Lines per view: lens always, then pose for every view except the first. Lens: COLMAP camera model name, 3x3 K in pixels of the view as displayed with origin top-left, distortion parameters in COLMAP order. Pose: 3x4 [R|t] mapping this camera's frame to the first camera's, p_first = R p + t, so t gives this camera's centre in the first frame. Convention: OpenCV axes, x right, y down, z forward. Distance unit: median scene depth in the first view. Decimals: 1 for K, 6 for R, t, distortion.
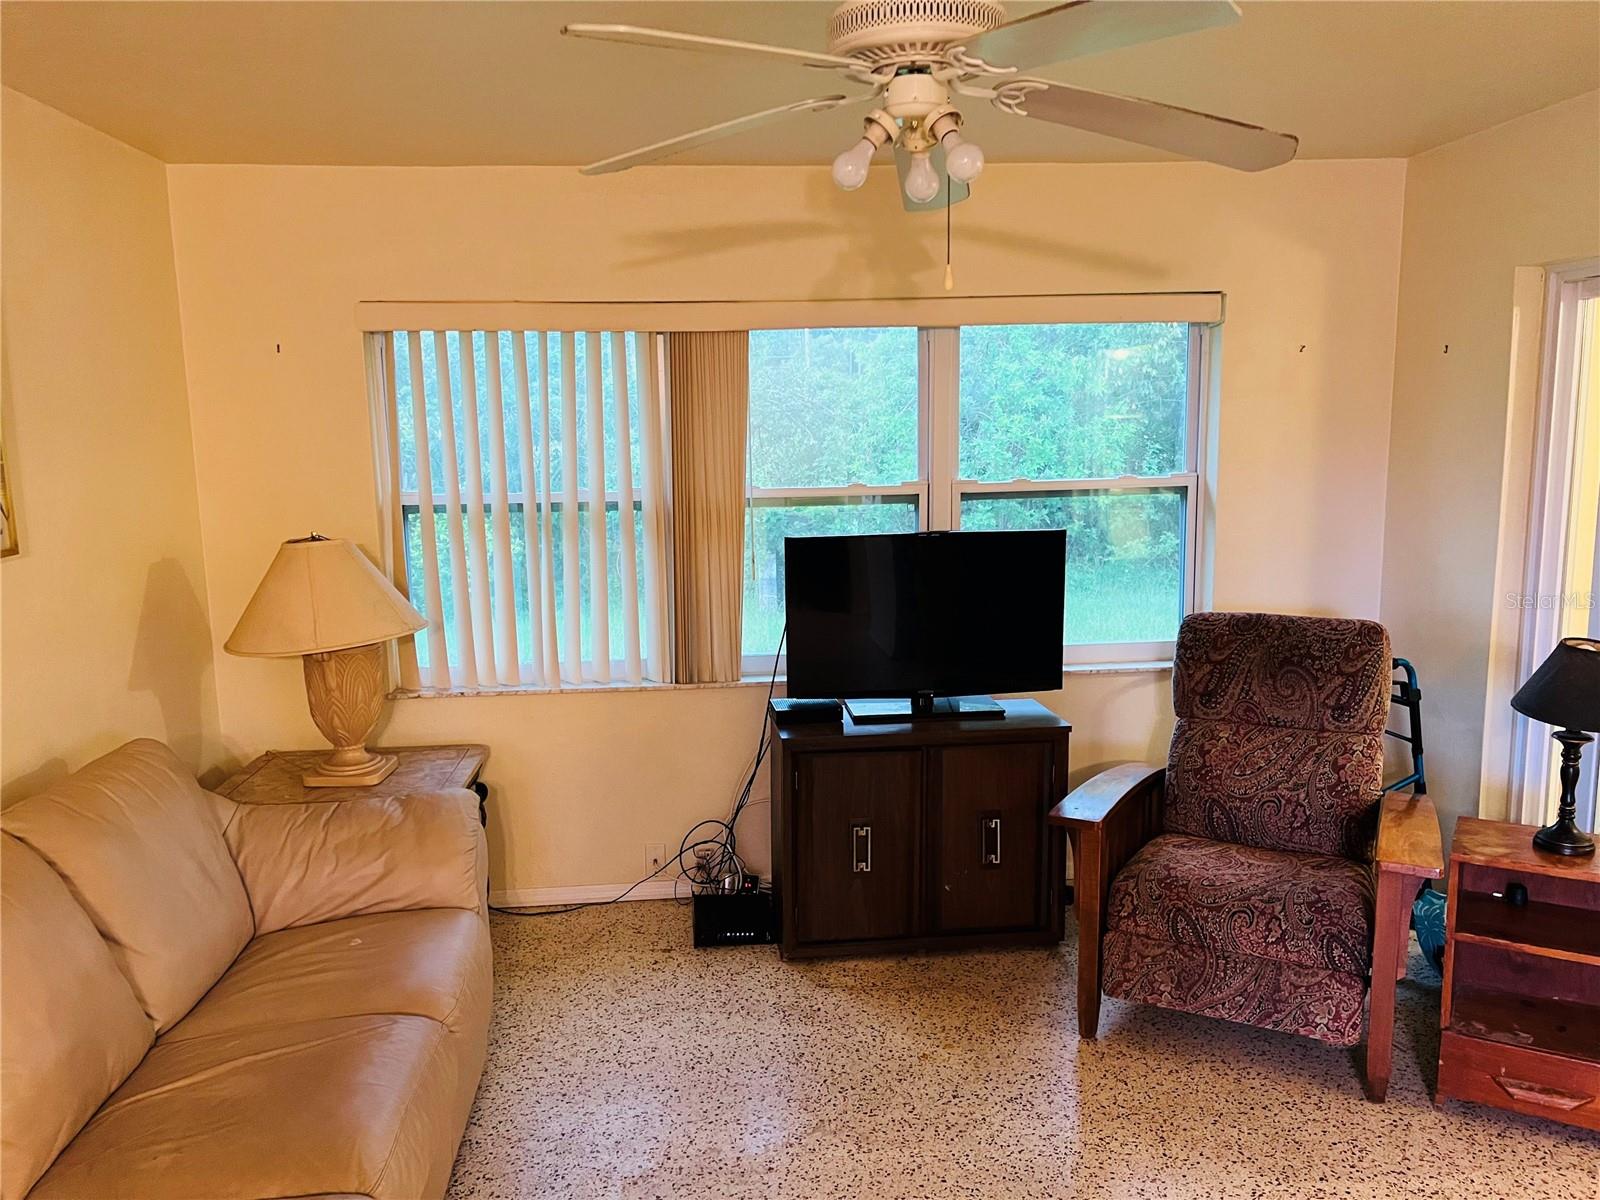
lens RADIAL K [[1198.8, 0, 798.7], [0, 1198.8, 605.4], [0, 0, 1]] dist [0.023225, -0.017342]
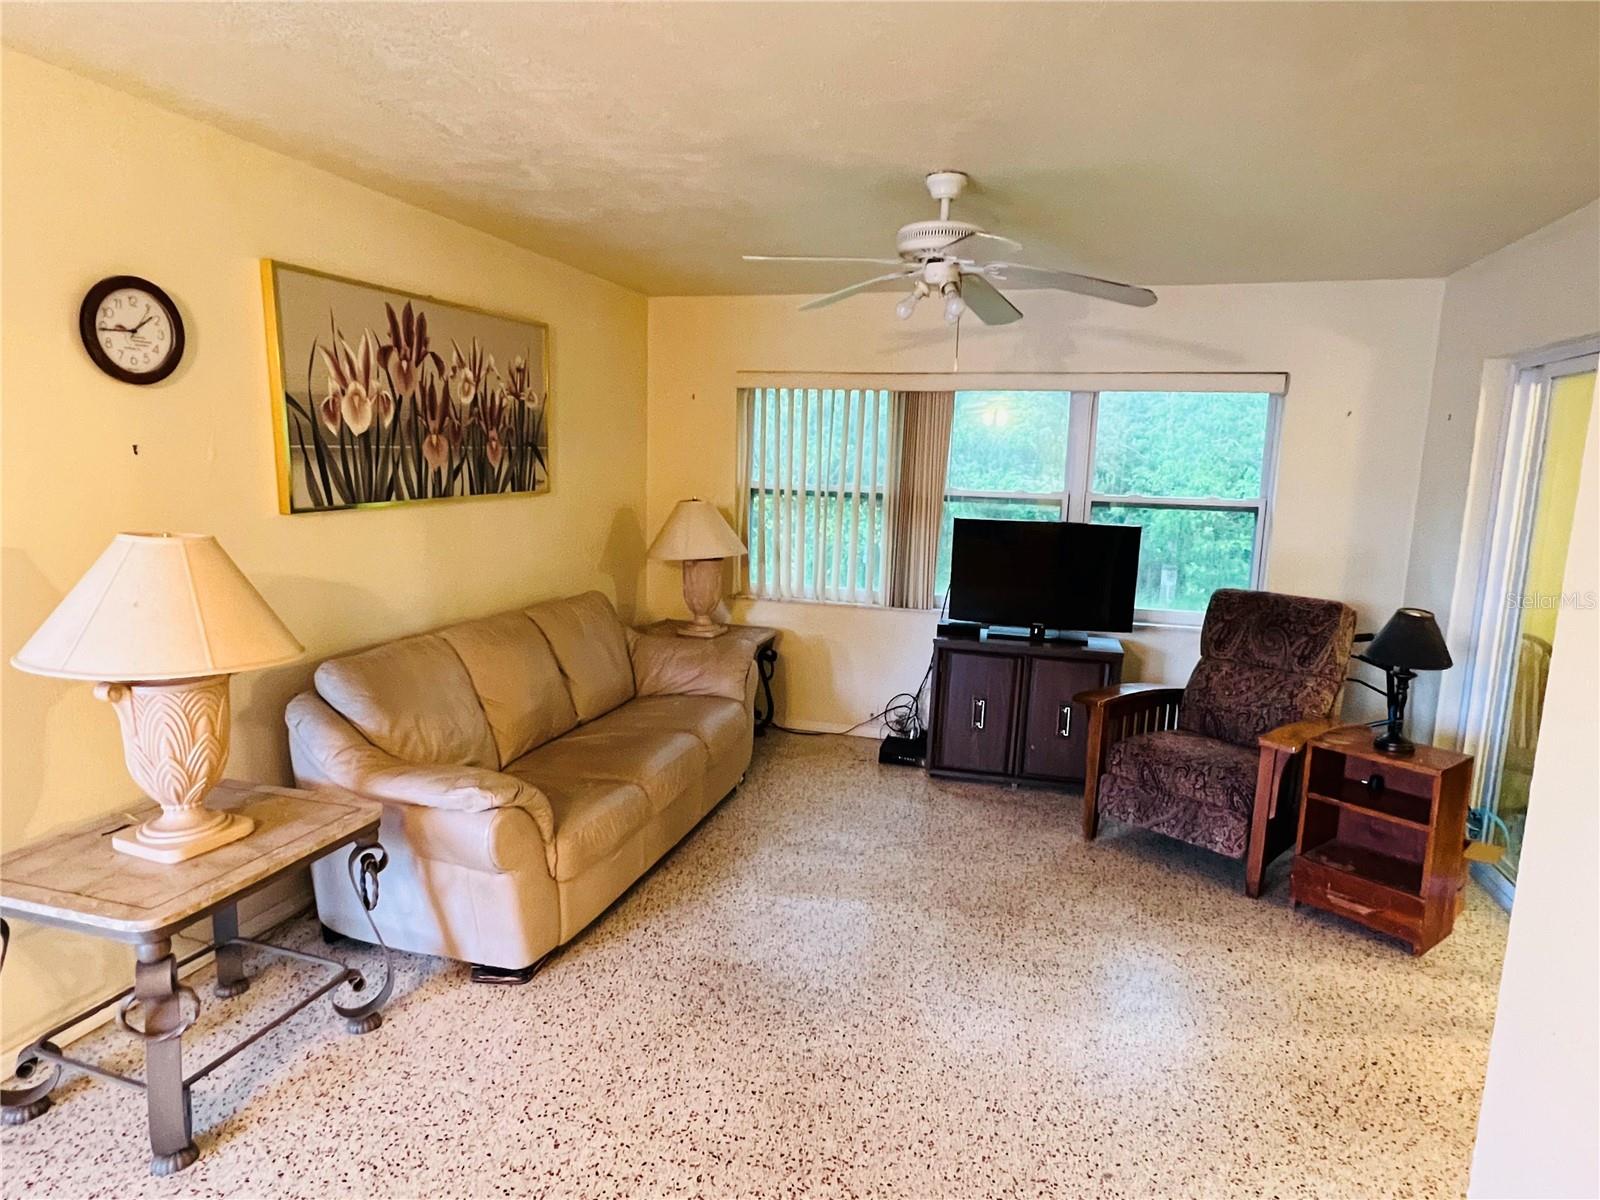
lens RADIAL K [[941.2, 0, 805.6], [0, 941.2, 597.0], [0, 0, 1]] dist [0.001575, 0.000769]
pose [[0.930996, 0.097434, -0.351785, 0.268563], [-0.100822, 0.994866, 0.008725, 0.060448], [0.350829, 0.027345, 0.936040, -0.272415]]
